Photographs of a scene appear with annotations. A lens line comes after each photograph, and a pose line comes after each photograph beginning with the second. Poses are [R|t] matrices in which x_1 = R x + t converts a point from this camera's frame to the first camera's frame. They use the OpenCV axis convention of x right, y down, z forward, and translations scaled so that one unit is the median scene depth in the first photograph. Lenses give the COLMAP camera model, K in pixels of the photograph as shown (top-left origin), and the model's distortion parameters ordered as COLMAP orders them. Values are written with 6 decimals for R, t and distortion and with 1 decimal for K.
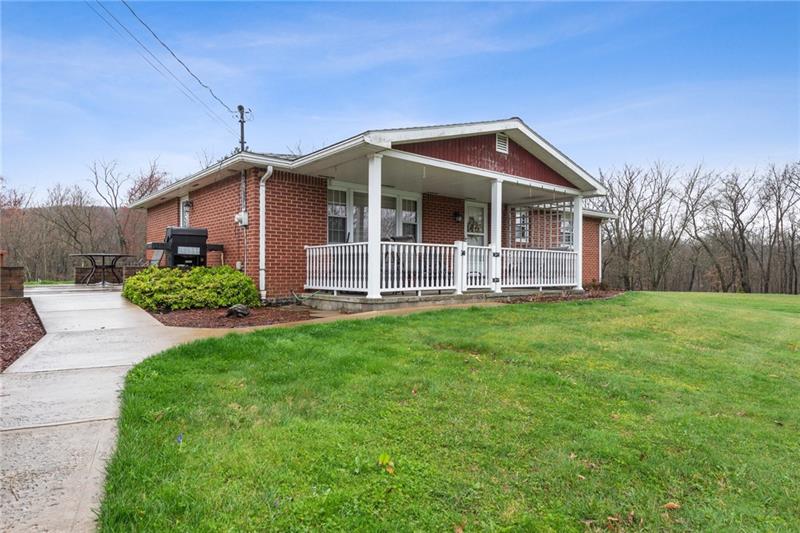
lens RADIAL K [[486.5, 0, 400.0], [0, 486.5, 266.5], [0, 0, 1]] dist [0.002493, 0.000215]
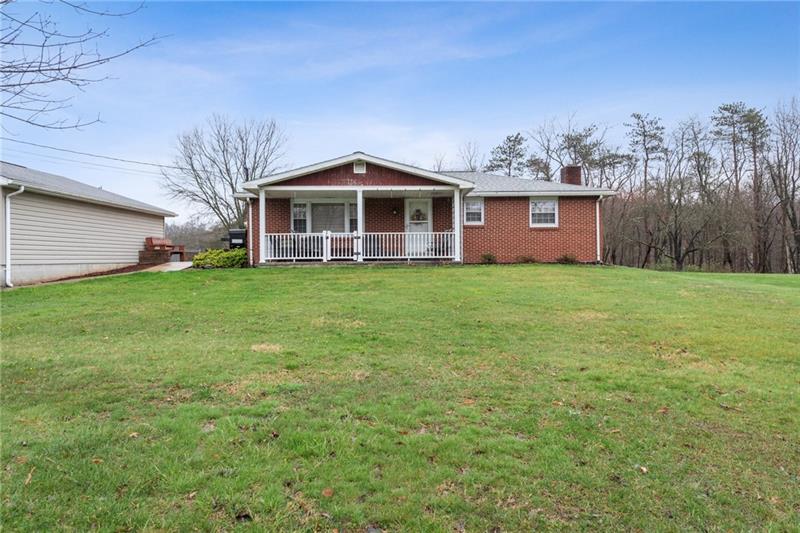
lens RADIAL K [[540.8, 0, 400.0], [0, 540.8, 266.5], [0, 0, 1]] dist [0.025607, -0.000436]
pose [[0.762682, -0.000342, -0.646774, 1.448379], [0.016795, 0.999673, 0.019277, 0.038781], [0.646556, -0.025565, 0.762438, -0.268291]]
